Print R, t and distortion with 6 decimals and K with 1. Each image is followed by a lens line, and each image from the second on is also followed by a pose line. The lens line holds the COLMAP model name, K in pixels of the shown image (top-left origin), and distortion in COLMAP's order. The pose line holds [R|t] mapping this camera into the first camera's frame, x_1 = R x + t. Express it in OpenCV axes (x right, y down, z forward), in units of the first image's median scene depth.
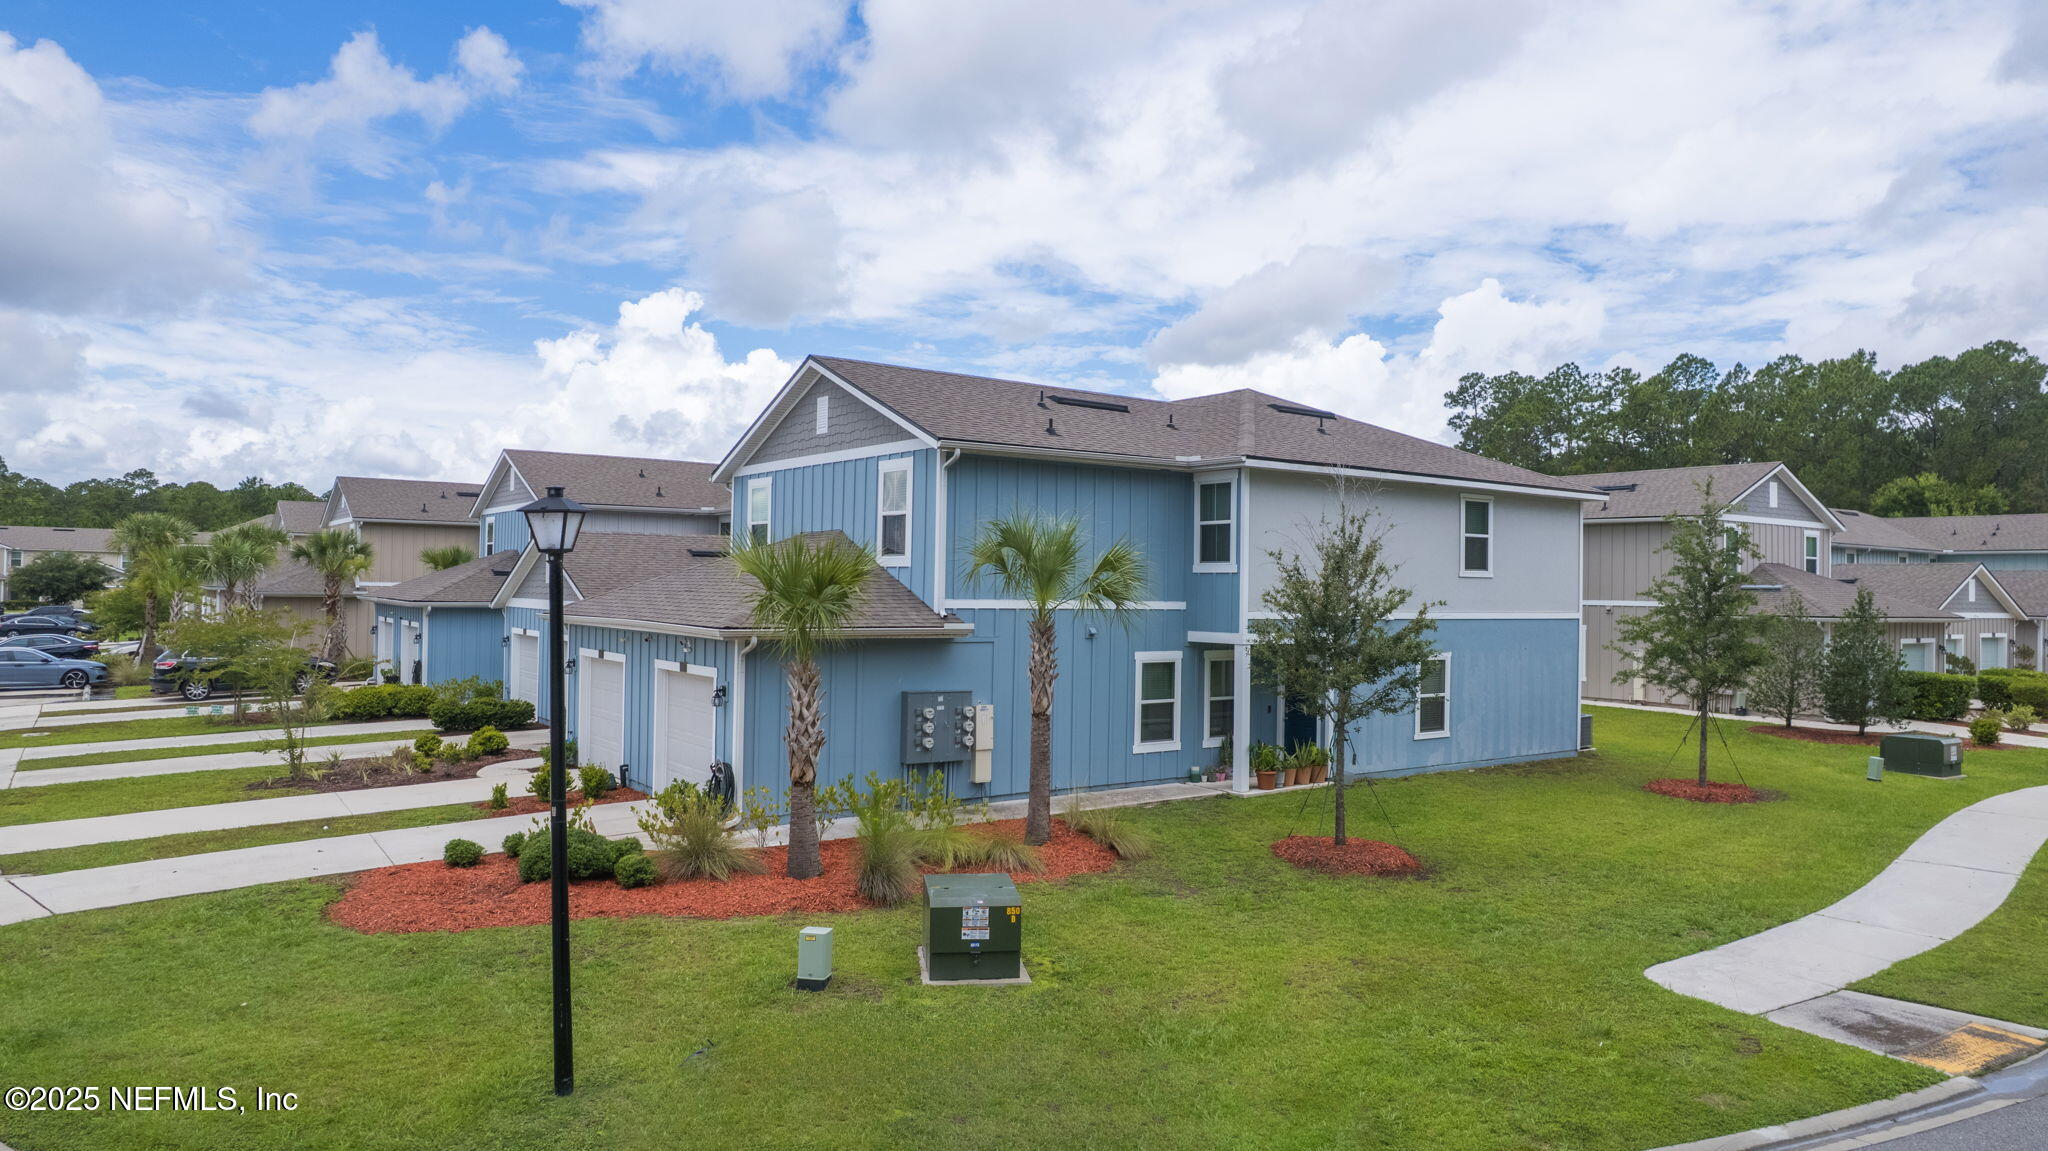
lens RADIAL K [[1301.4, 0, 988.3], [0, 1301.4, 532.4], [0, 0, 1]] dist [-0.064506, 0.050673]
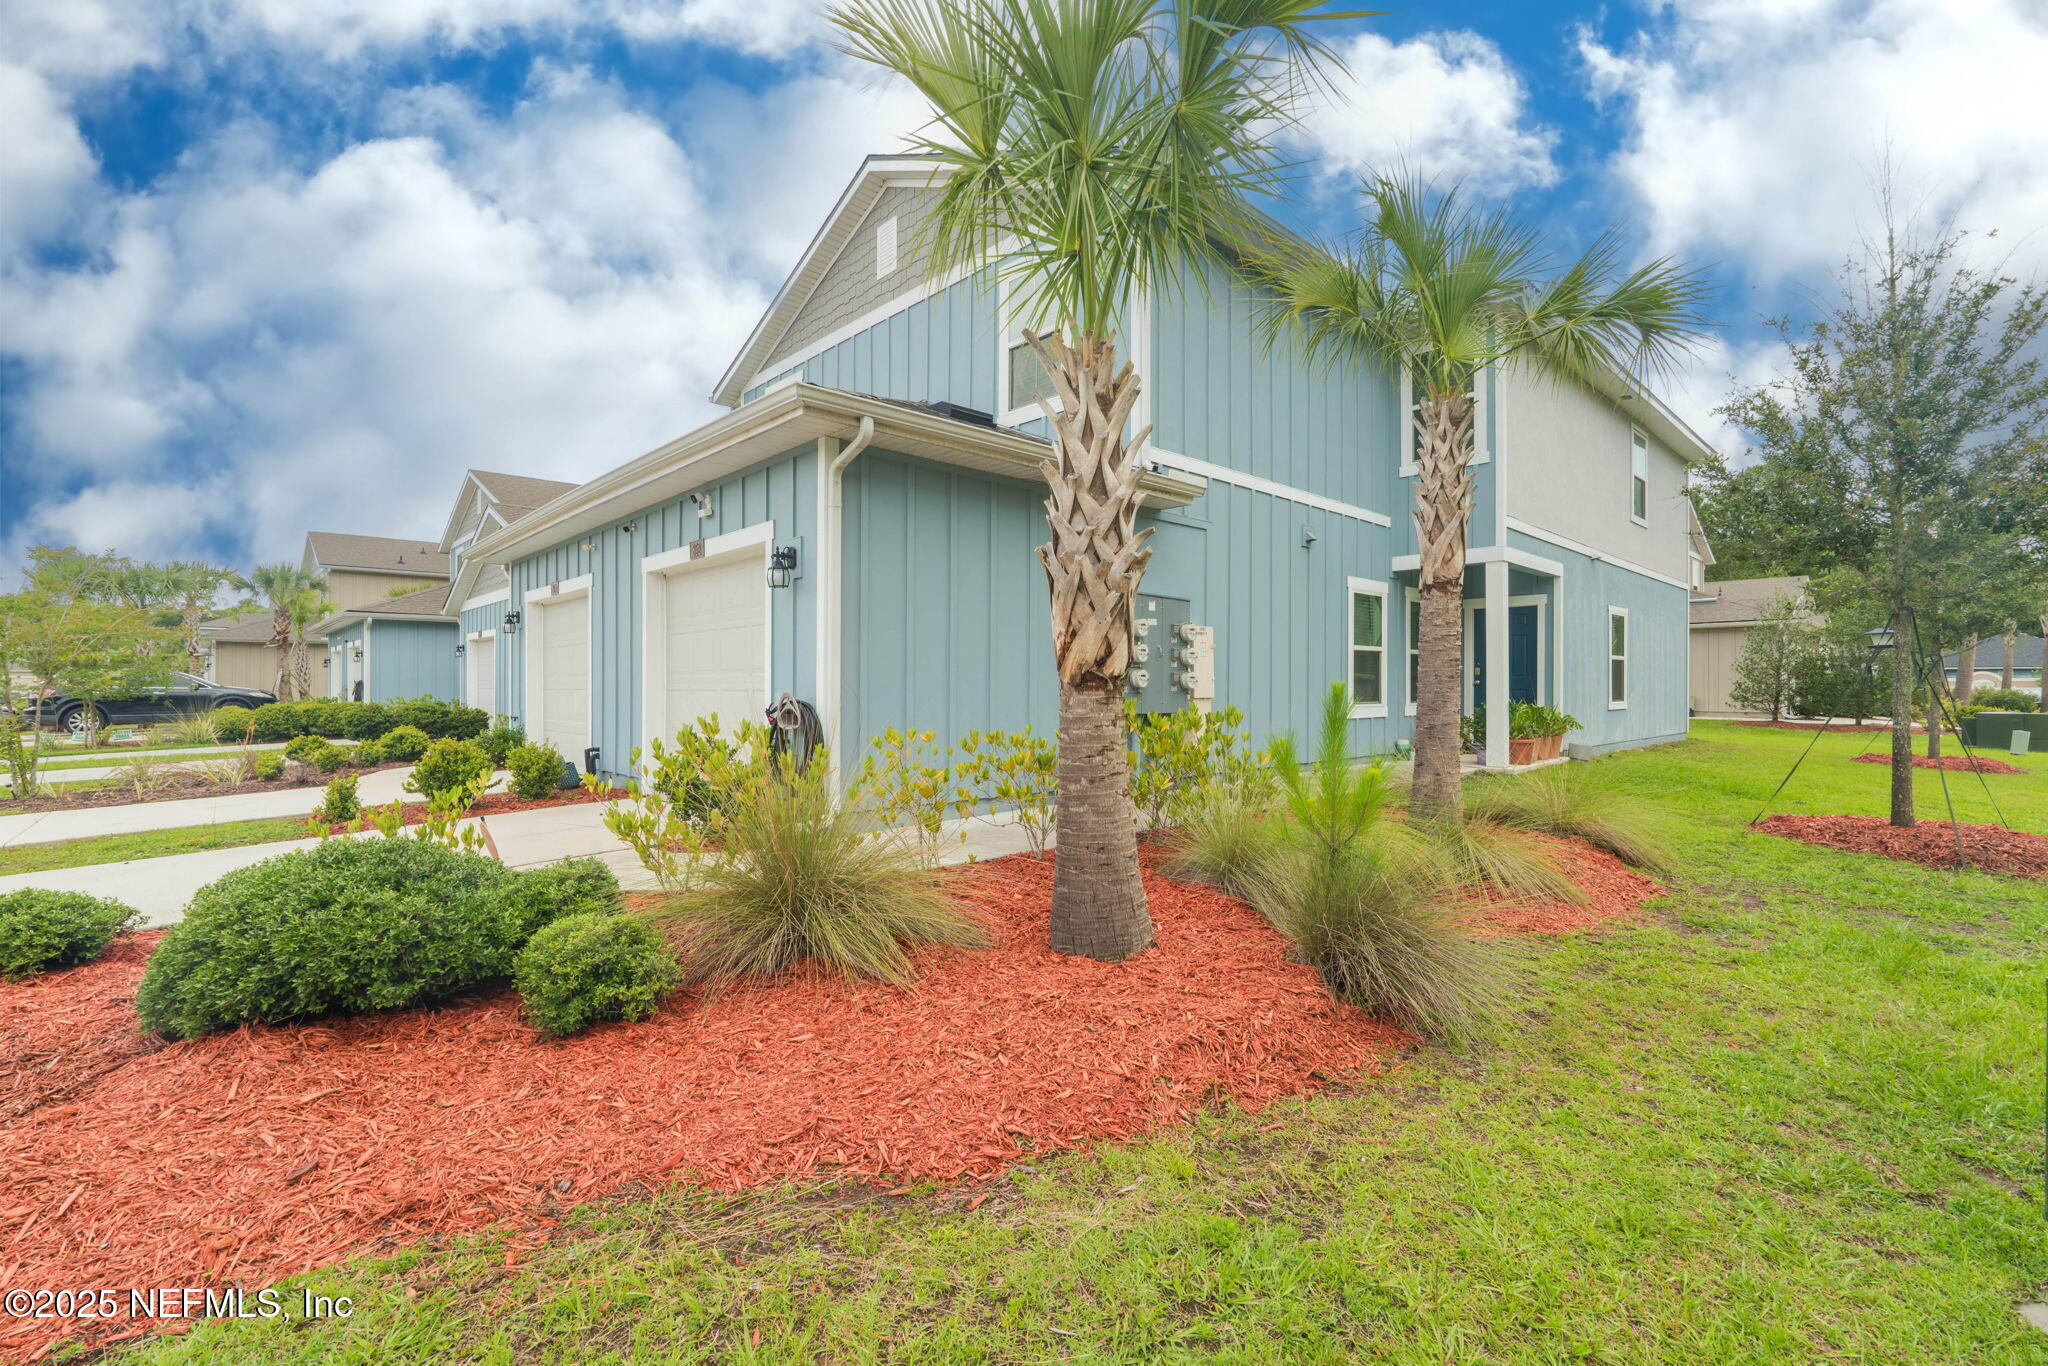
lens RADIAL K [[903.2, 0, 998.9], [0, 903.2, 674.5], [0, 0, 1]] dist [-0.005850, -0.000112]
pose [[0.991448, -0.012144, 0.129940, -0.142007], [0.007910, 0.999423, 0.033045, 0.129373], [-0.130266, -0.031735, 0.990971, 0.539467]]
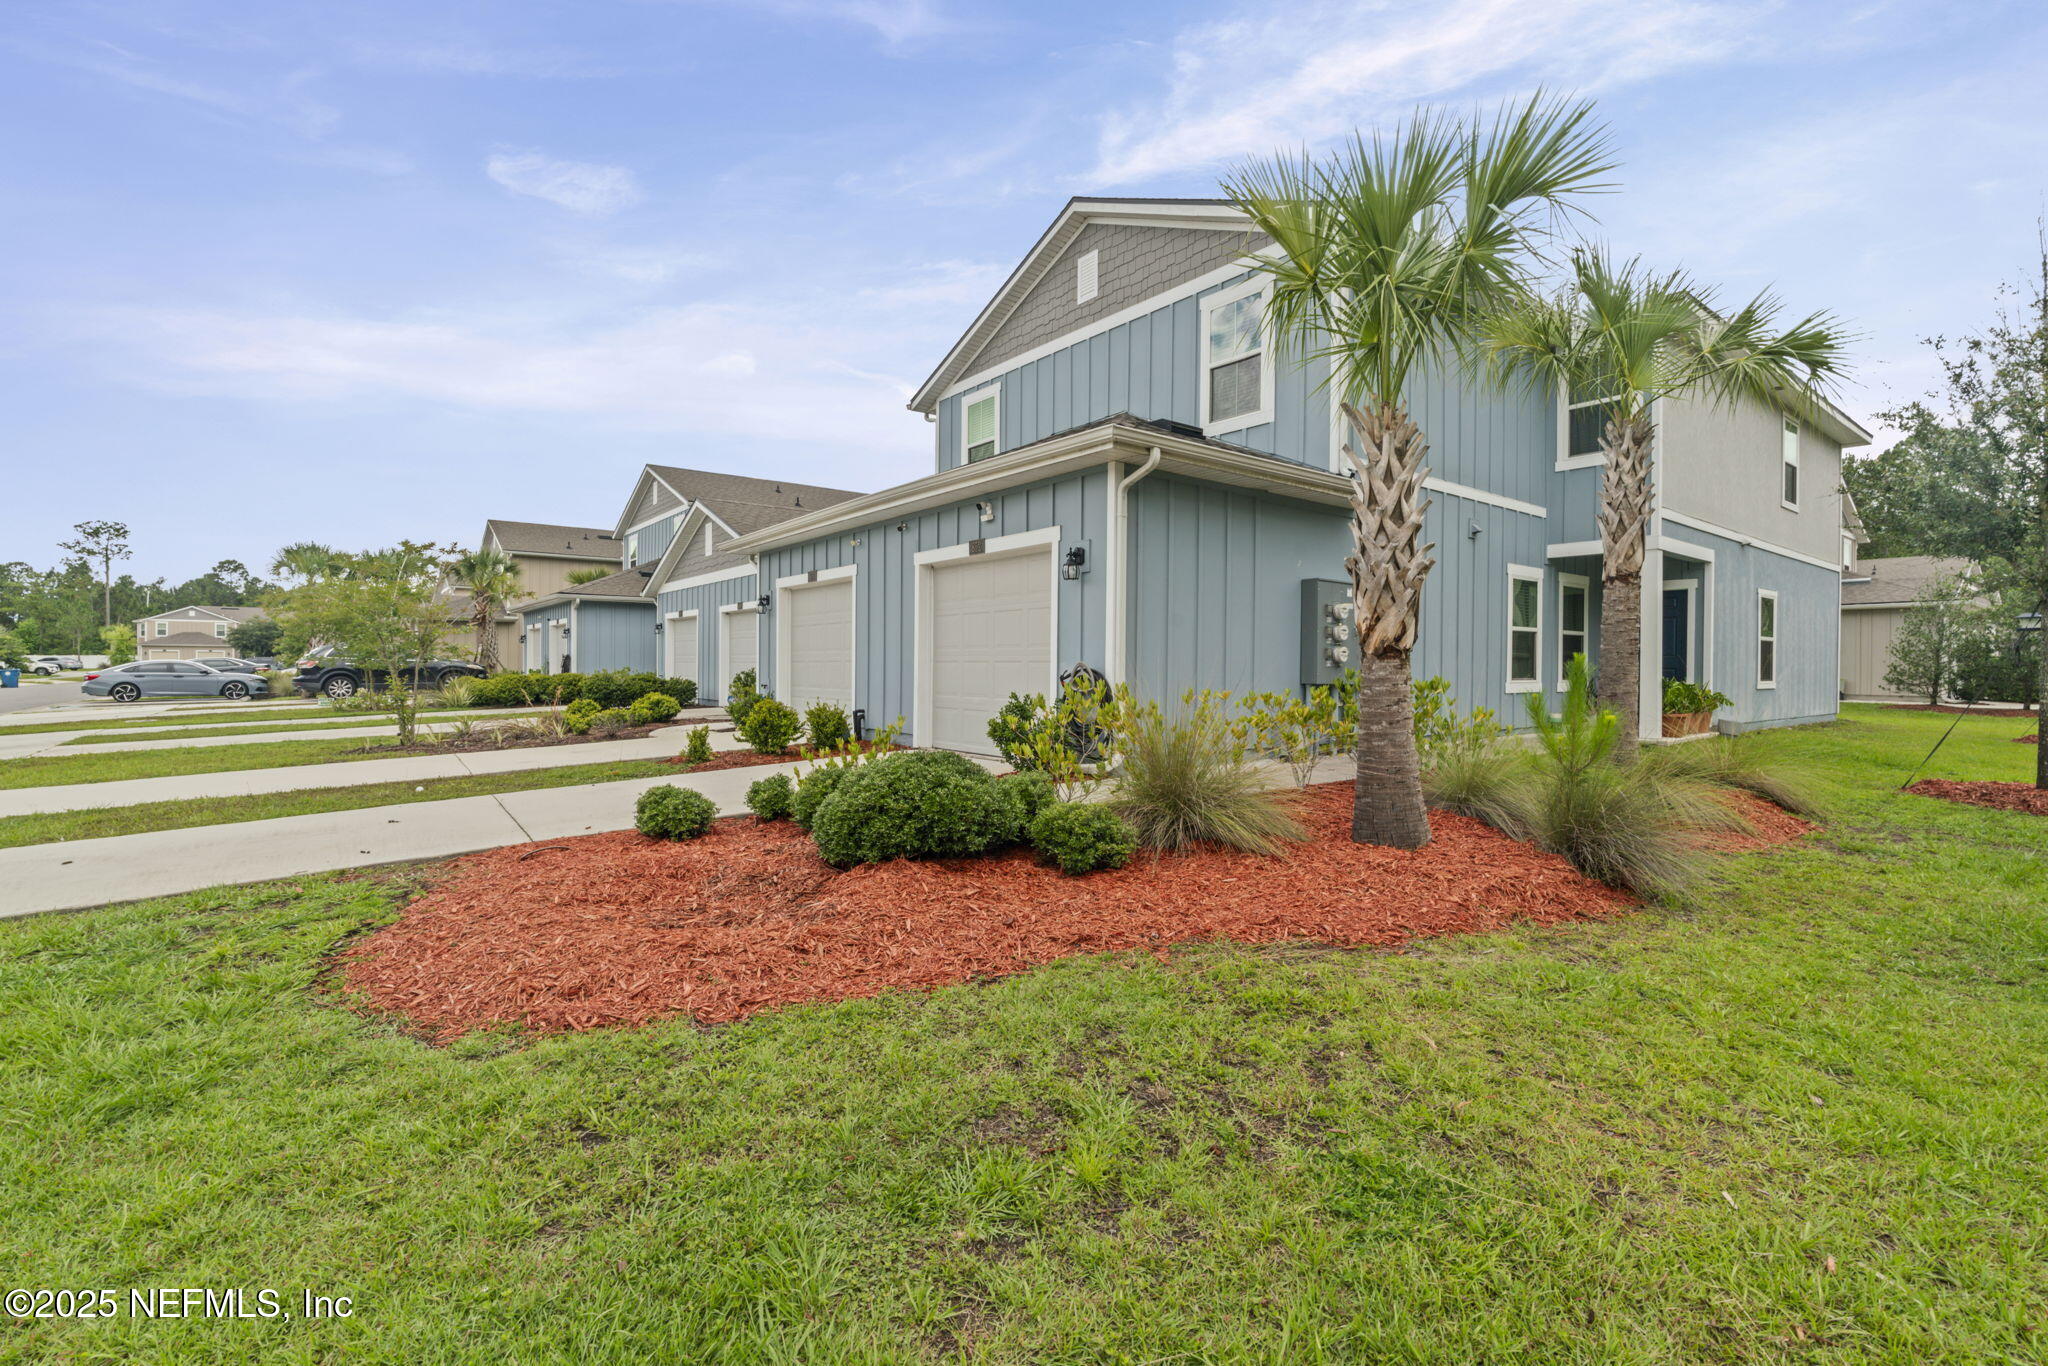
lens RADIAL K [[903.2, 0, 1001.5], [0, 903.2, 659.8], [0, 0, 1]] dist [-0.005850, -0.000112]
pose [[0.999351, -0.006488, 0.035424, -0.213429], [0.005088, 0.999207, 0.039491, 0.128341], [-0.035652, -0.039285, 0.998592, 0.470940]]
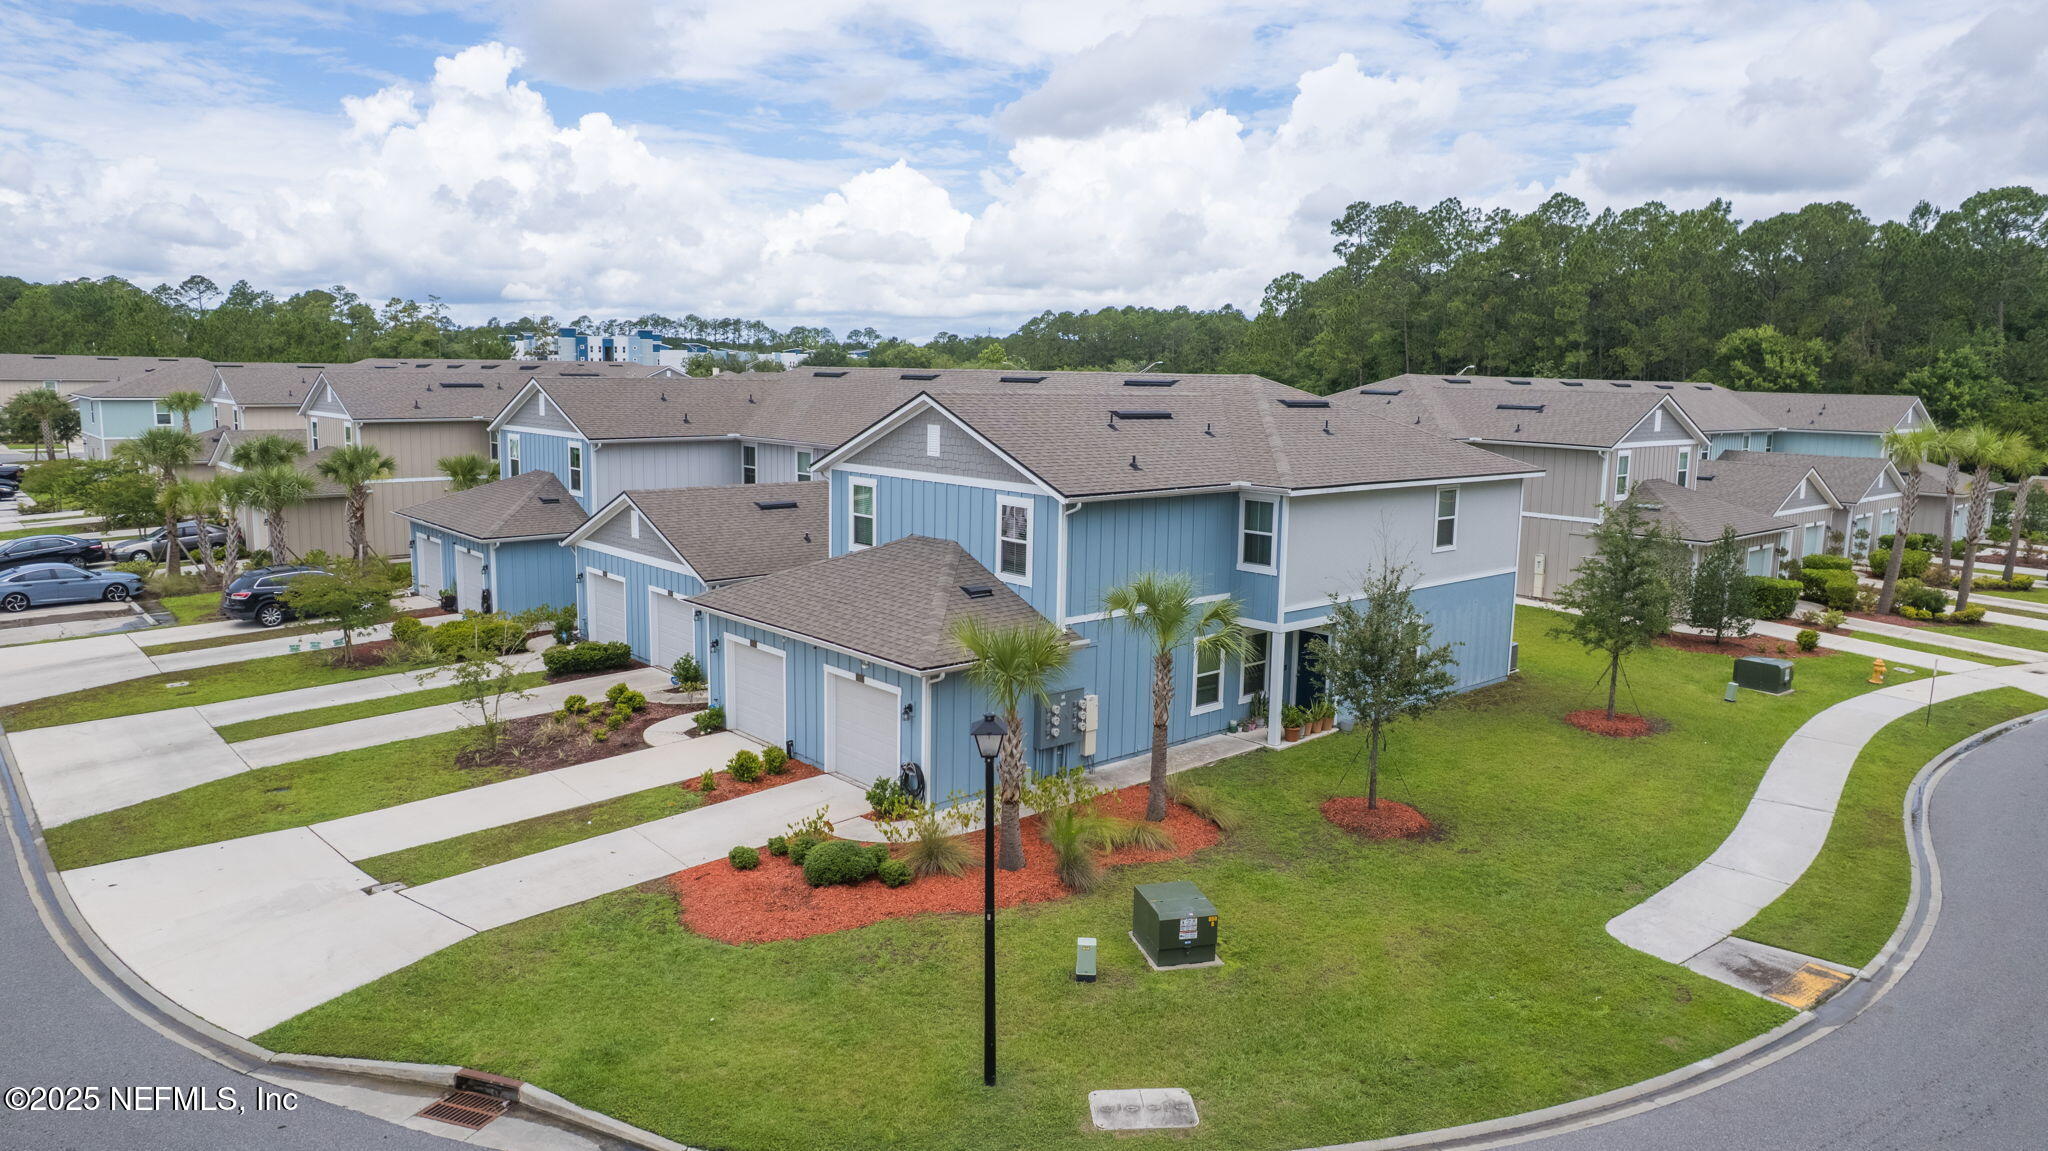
lens RADIAL K [[1301.4, 0, 992.4], [0, 1301.4, 526.5], [0, 0, 1]] dist [-0.064506, 0.050673]
pose [[0.994492, -0.012668, 0.104043, -0.211175], [-0.003886, 0.987530, 0.157385, -0.211981], [-0.104739, -0.156922, 0.982041, -0.194618]]
